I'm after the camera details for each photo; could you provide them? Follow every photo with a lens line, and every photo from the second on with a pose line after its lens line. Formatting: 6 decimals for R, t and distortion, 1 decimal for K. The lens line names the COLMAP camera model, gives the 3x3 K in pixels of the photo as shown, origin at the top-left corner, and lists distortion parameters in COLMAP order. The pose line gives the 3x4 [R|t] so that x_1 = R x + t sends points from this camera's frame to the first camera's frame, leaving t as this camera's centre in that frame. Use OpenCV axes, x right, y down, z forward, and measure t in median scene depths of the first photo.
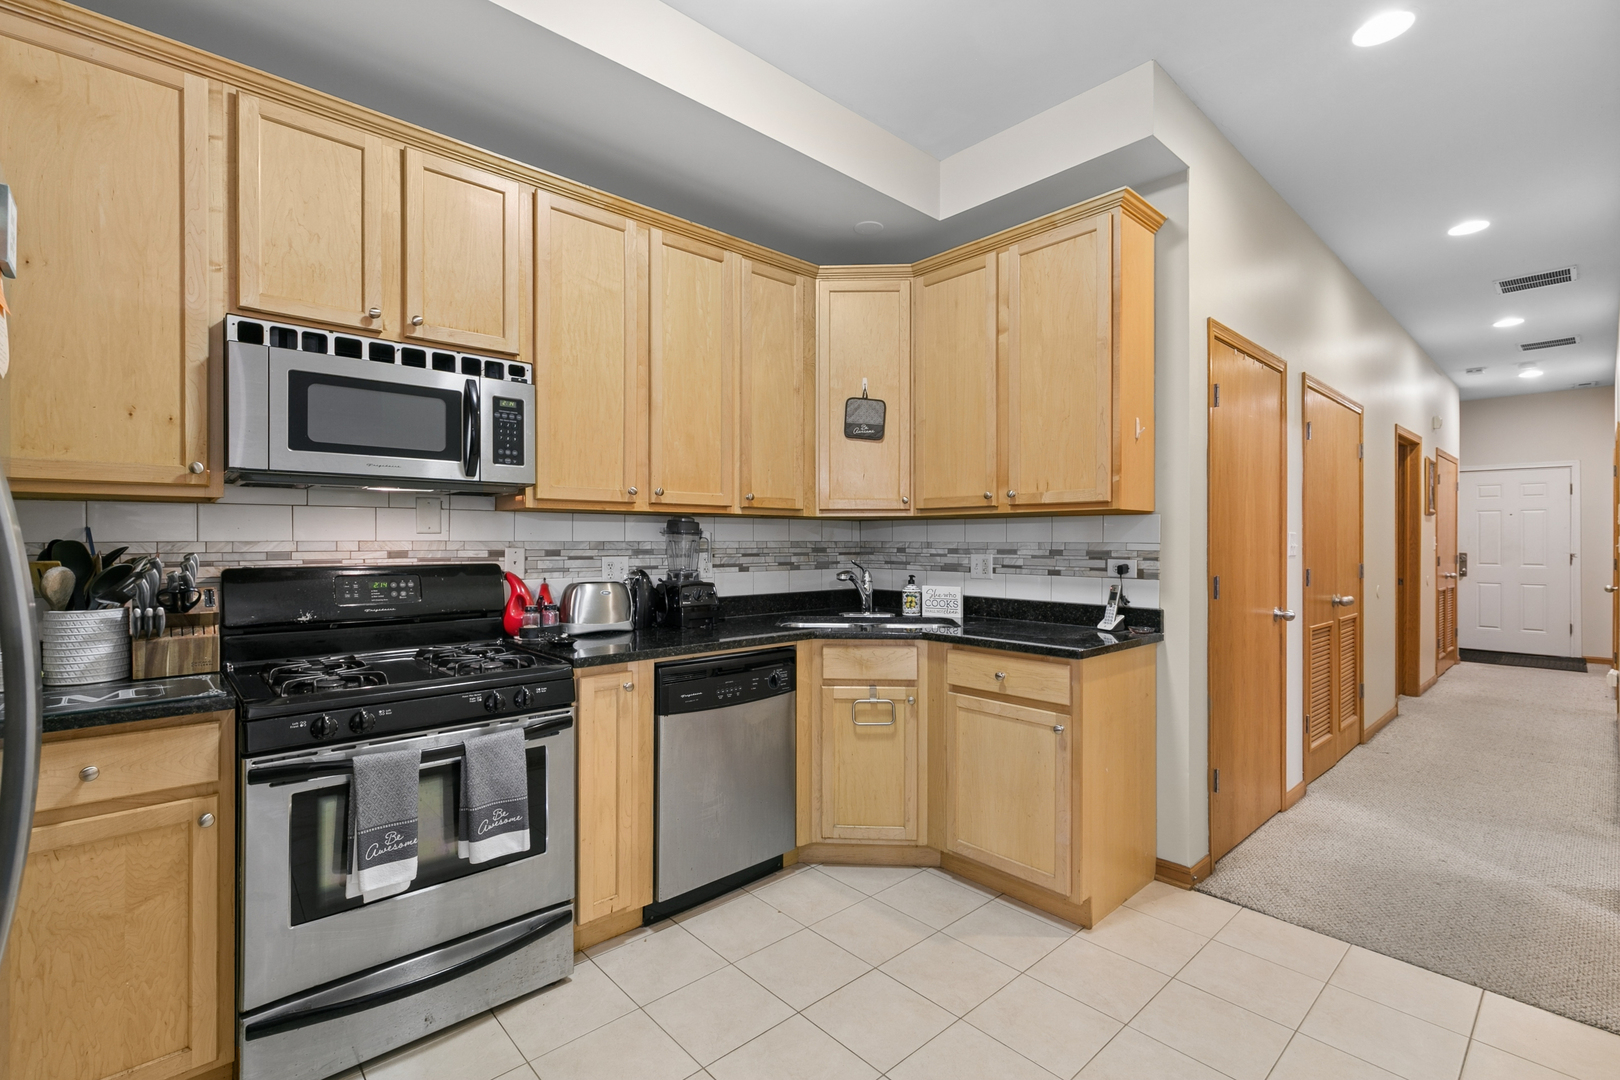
lens RADIAL K [[721.5, 0, 807.1], [0, 721.5, 543.4], [0, 0, 1]] dist [0.000811, -0.000300]
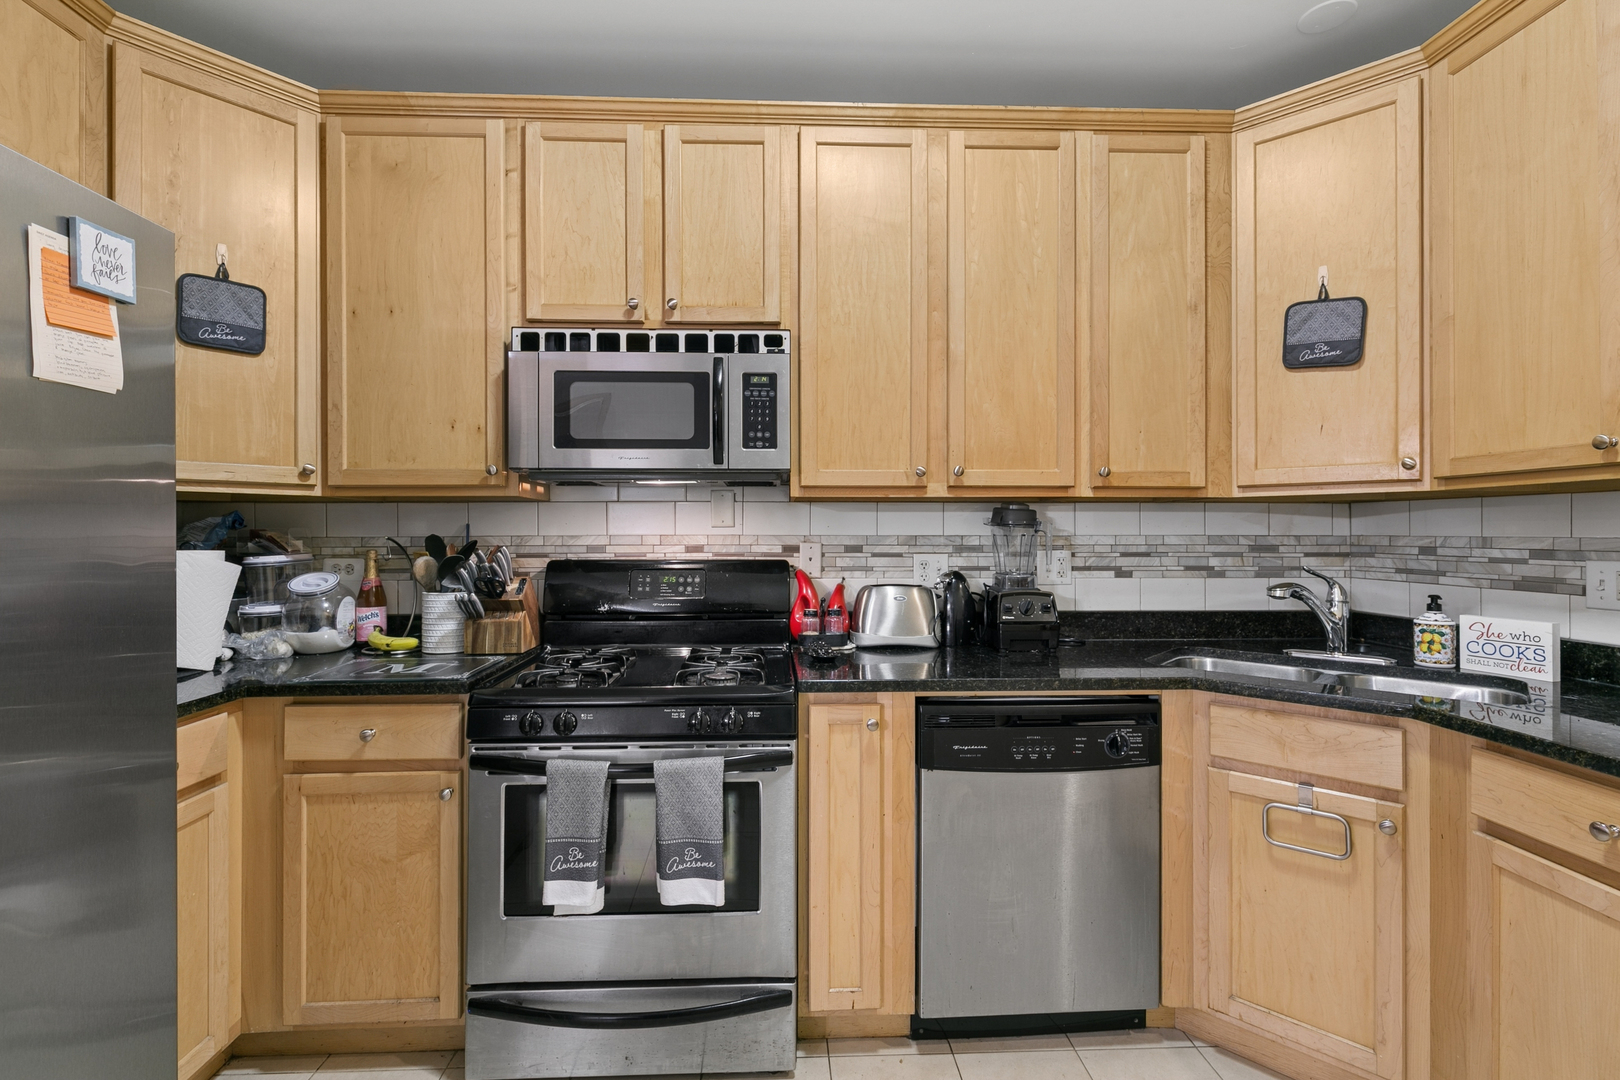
lens RADIAL K [[725.8, 0, 802.0], [0, 725.8, 533.0], [0, 0, 1]] dist [0.001672, -0.000558]
pose [[0.767214, -0.000927, -0.641391, 0.167751], [-0.001730, 0.999992, -0.003514, -0.002780], [0.641389, 0.003805, 0.767206, 0.309950]]
